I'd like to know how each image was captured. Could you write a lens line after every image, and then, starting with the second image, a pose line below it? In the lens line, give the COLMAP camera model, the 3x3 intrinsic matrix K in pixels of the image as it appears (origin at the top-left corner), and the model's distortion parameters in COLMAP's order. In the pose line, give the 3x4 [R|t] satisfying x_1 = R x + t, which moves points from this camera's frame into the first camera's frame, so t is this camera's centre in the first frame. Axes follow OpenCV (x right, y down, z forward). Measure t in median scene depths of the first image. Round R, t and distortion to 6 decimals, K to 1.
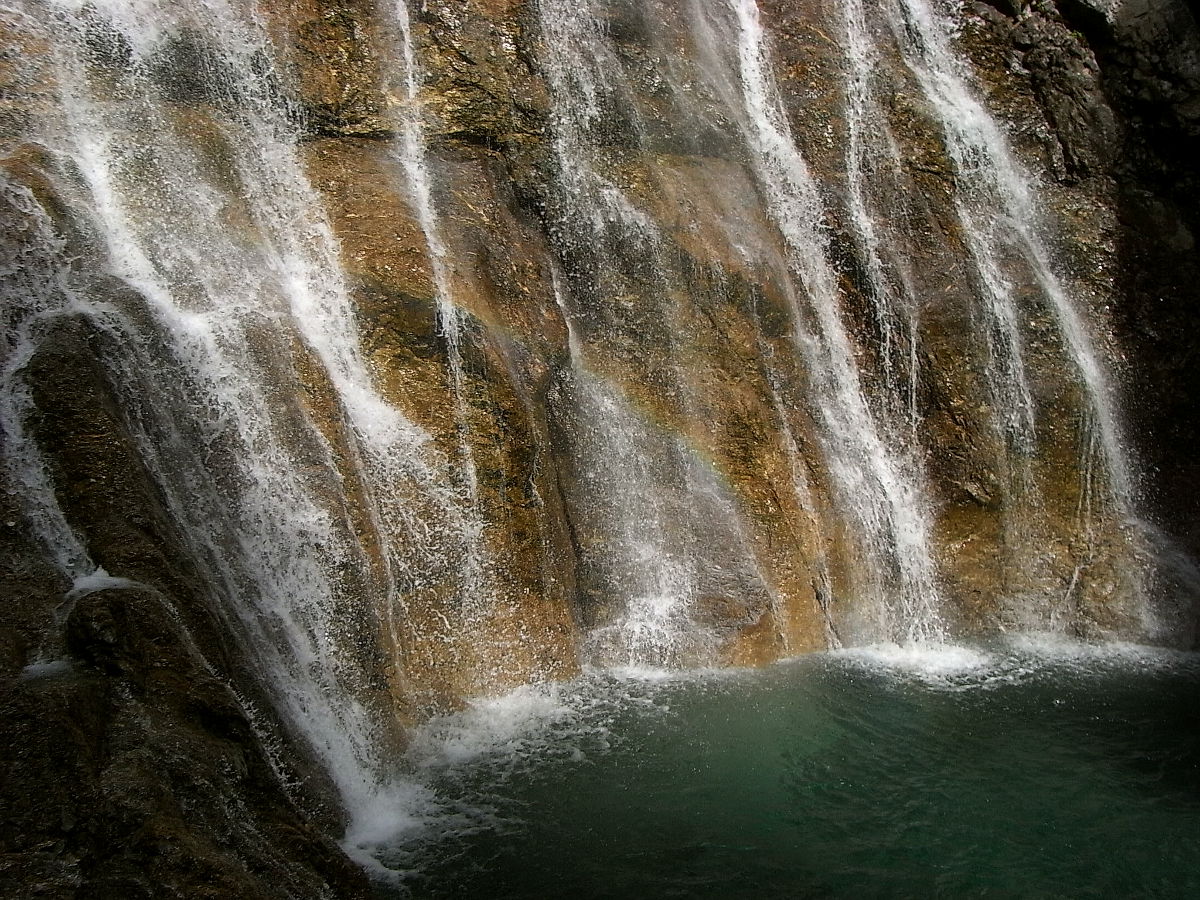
lens RADIAL K [[1127.6, 0, 597.8], [0, 1127.6, 457.0], [0, 0, 1]] dist [-0.048747, 0.000000]
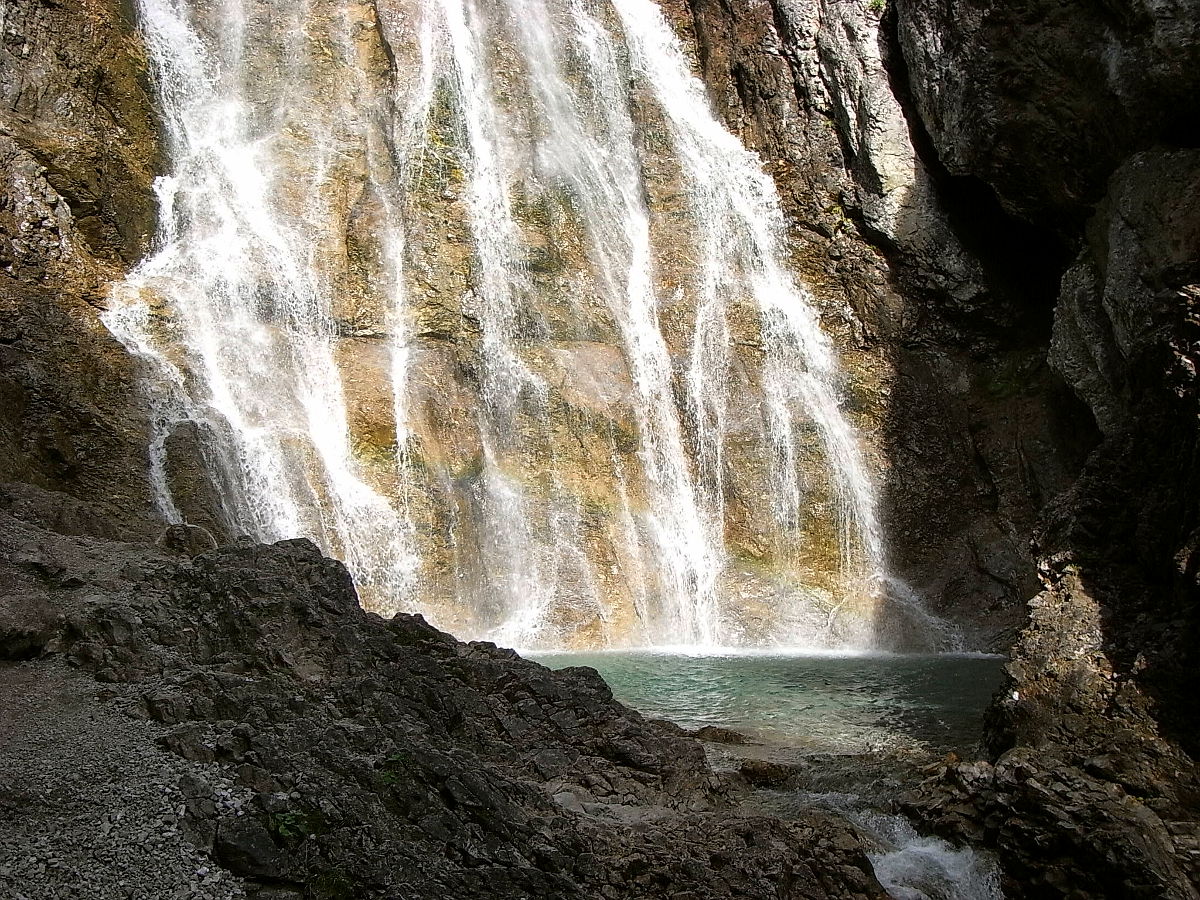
lens RADIAL K [[1400.6, 0, 621.0], [0, 1400.6, 481.0], [0, 0, 1]] dist [-0.023292, 0.000000]
pose [[0.979250, -0.018221, -0.201836, 0.554804], [-0.018297, 0.983933, -0.177600, 0.281975], [0.201829, 0.177608, 0.963183, -0.874567]]
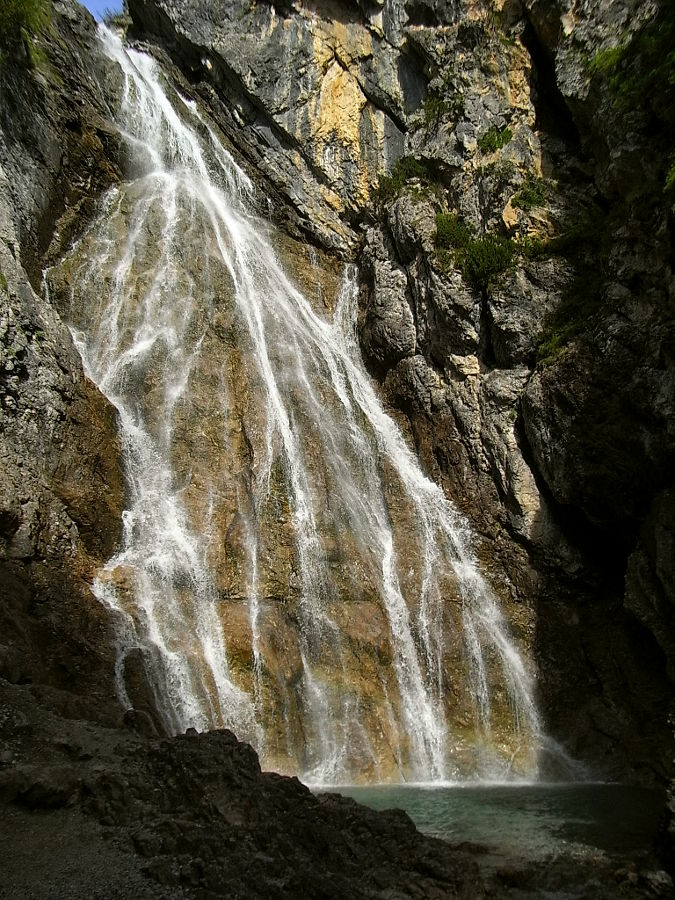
lens RADIAL K [[764.9, 0, 337.5], [0, 764.9, 465.6], [0, 0, 1]] dist [-0.167170, 0.150457]
pose [[0.973975, -0.087451, -0.209105, 0.476882], [-0.012245, 0.900919, -0.433815, 0.253471], [0.226325, 0.425085, 0.876402, -0.817487]]
